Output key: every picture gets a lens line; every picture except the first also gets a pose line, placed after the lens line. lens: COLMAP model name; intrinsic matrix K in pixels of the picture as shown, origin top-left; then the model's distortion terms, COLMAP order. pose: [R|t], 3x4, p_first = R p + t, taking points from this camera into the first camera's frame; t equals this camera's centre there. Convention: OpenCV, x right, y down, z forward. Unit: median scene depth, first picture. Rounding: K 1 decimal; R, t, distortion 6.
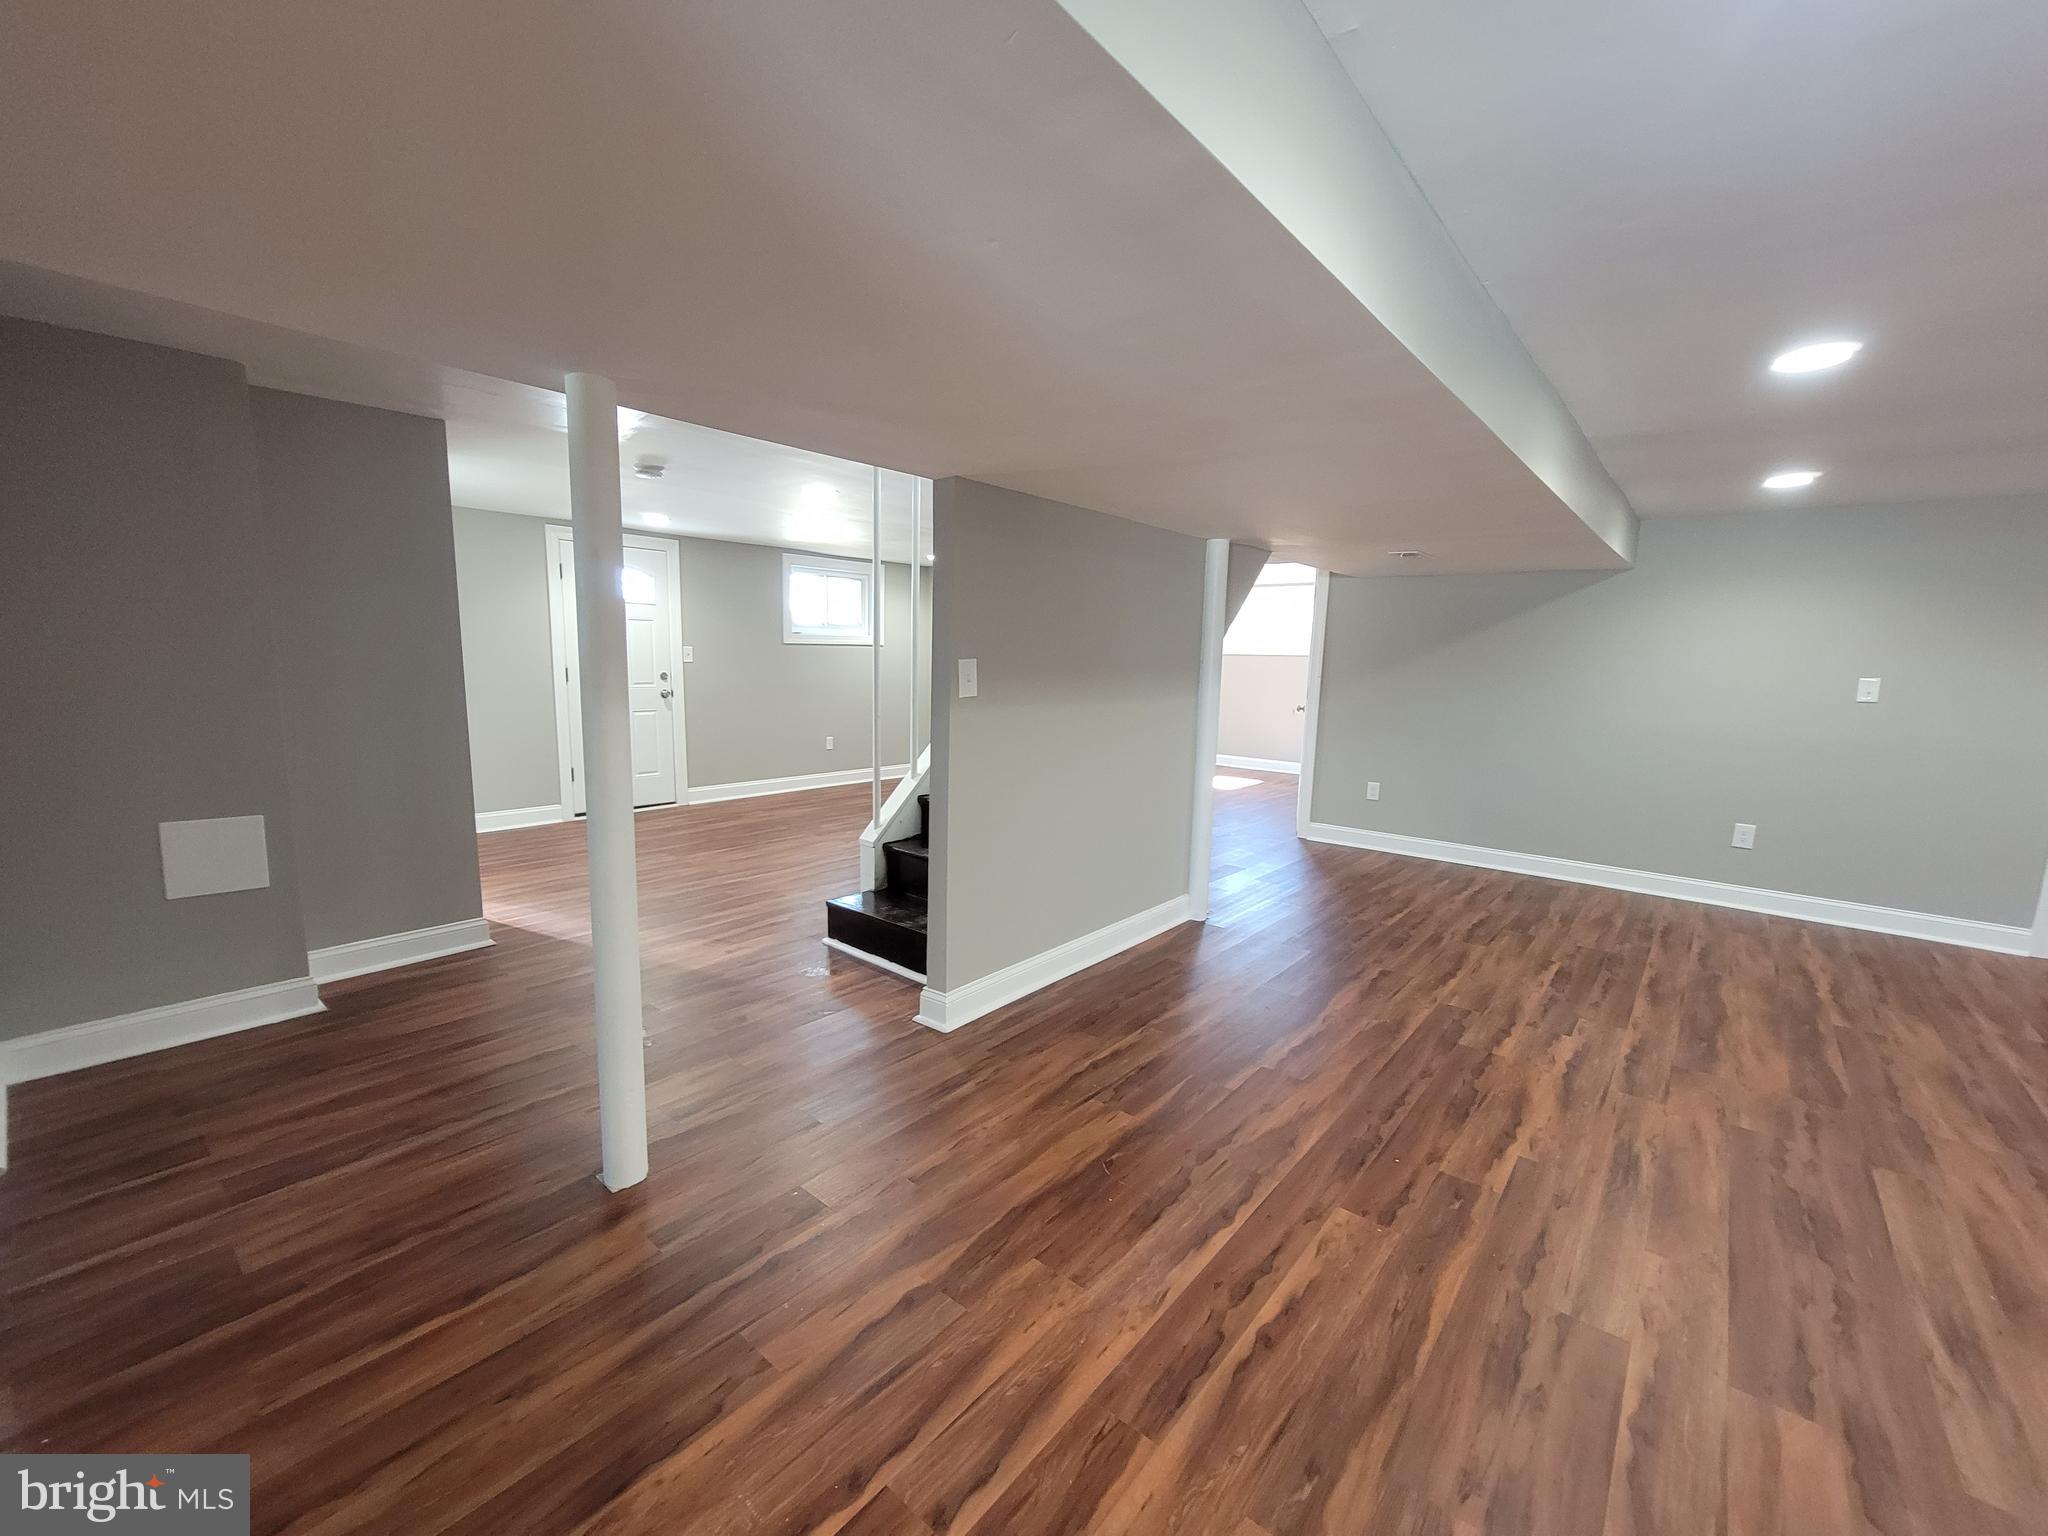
lens RADIAL K [[843.8, 0, 1009.6], [0, 843.8, 754.4], [0, 0, 1]] dist [-0.006450, 0.000802]
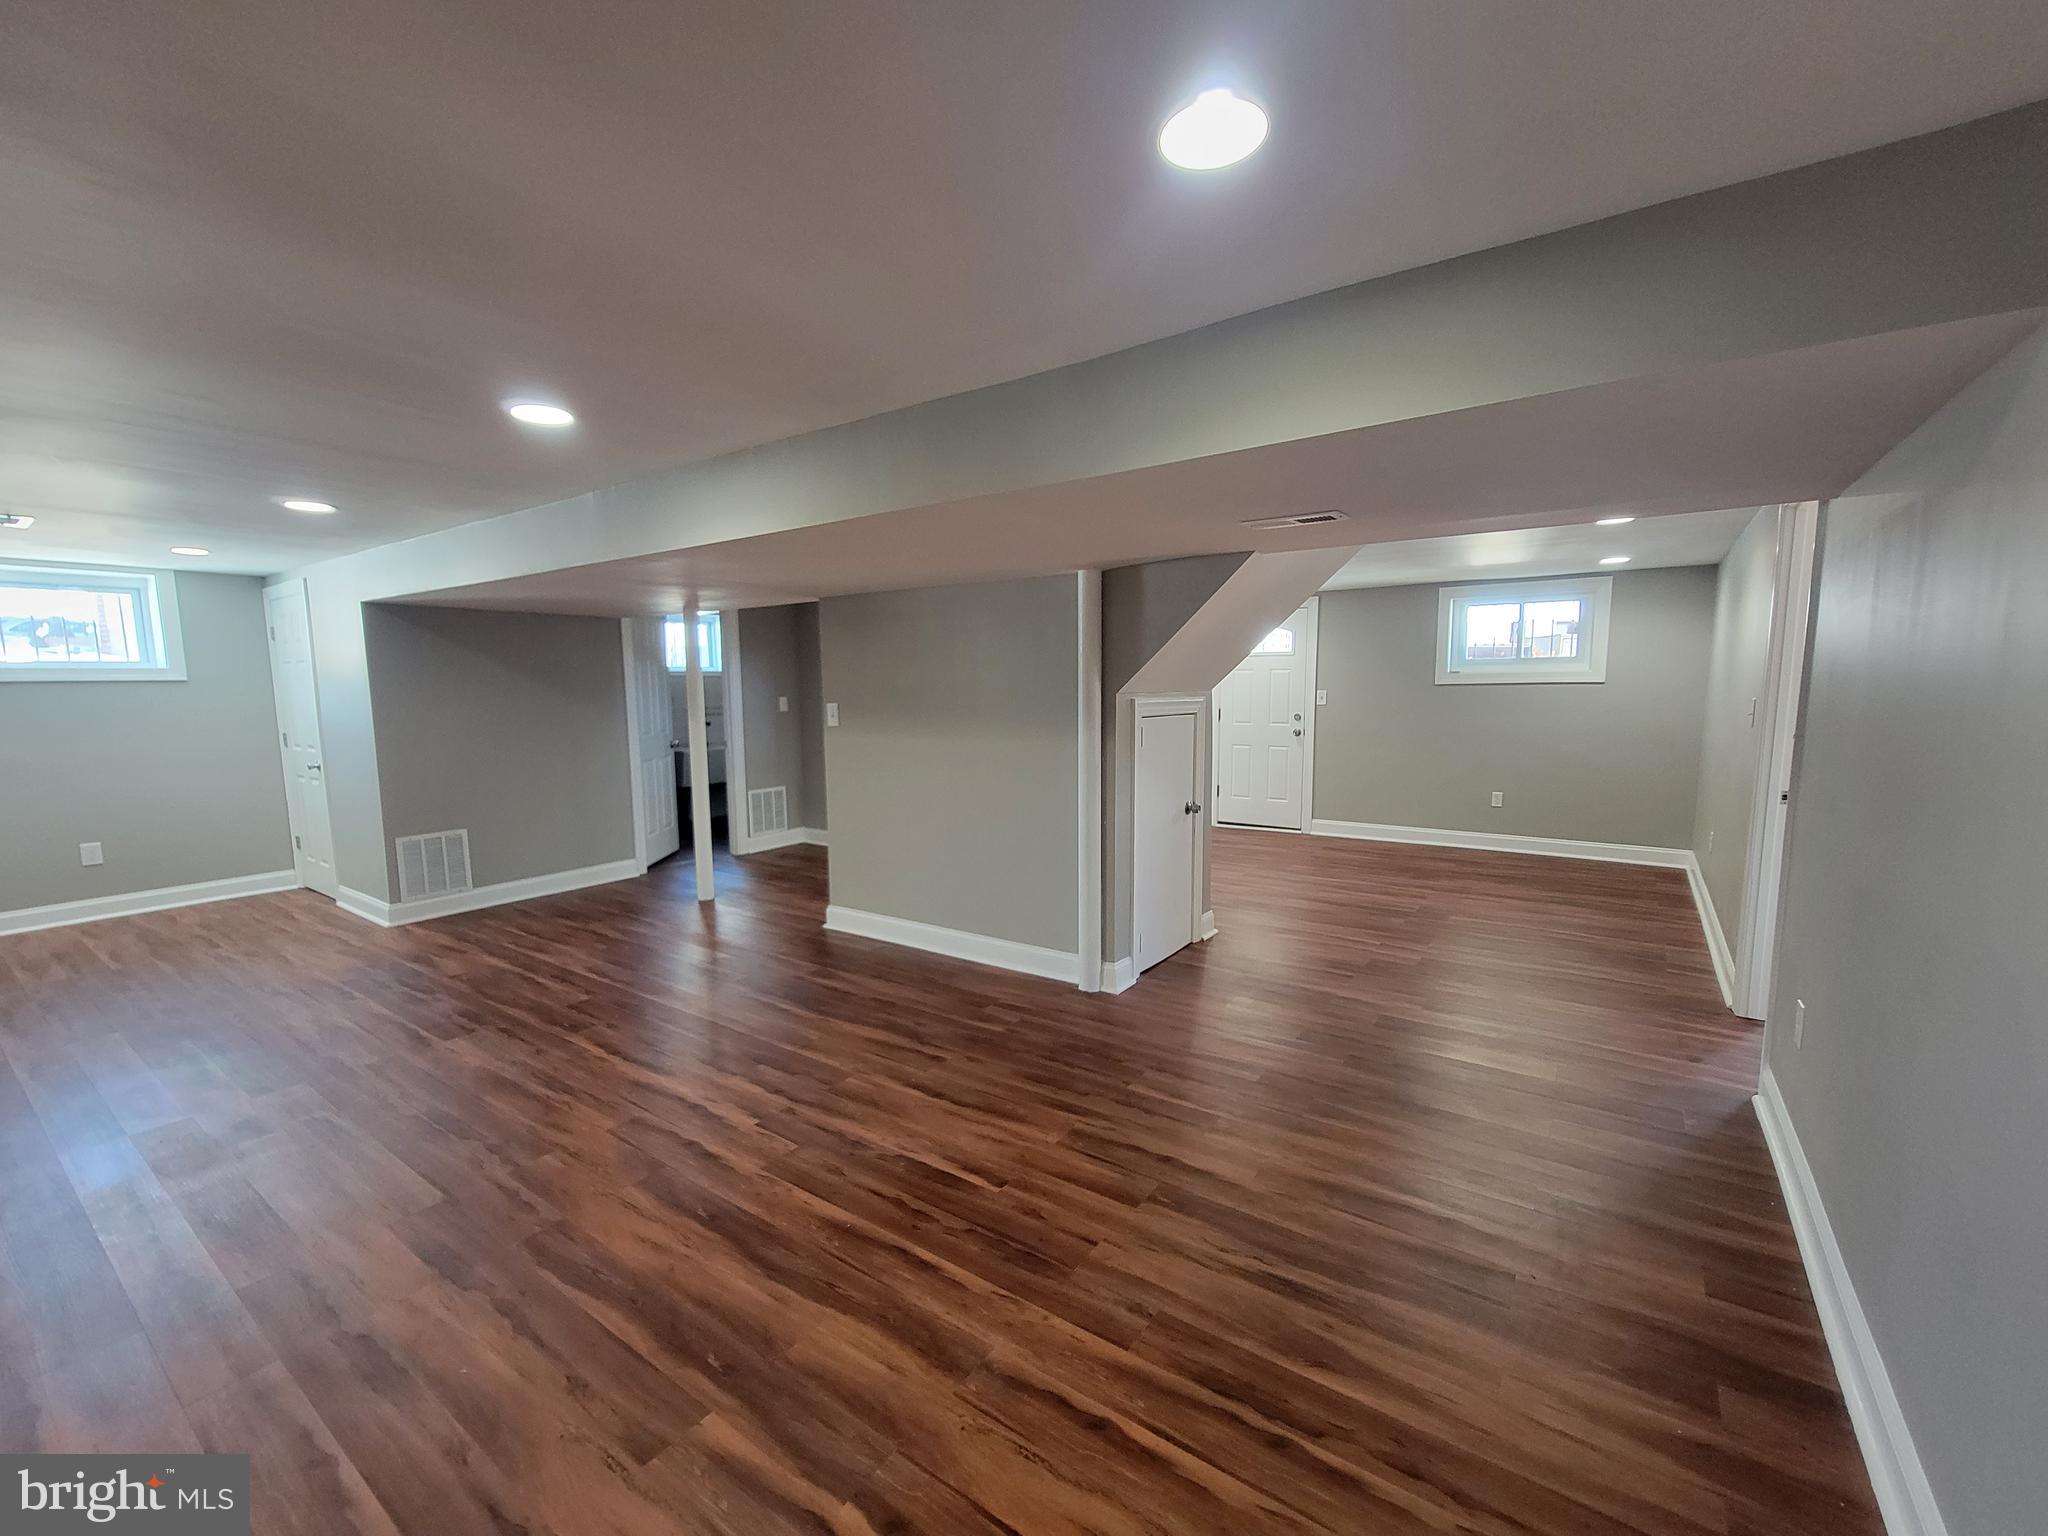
lens RADIAL K [[843.8, 0, 1011.9], [0, 843.8, 788.0], [0, 0, 1]] dist [-0.006450, 0.000802]
pose [[0.088849, 0.095798, -0.991428, 1.438413], [-0.106408, 0.990581, 0.086180, -0.113371], [0.990345, 0.097839, 0.098206, 1.072798]]
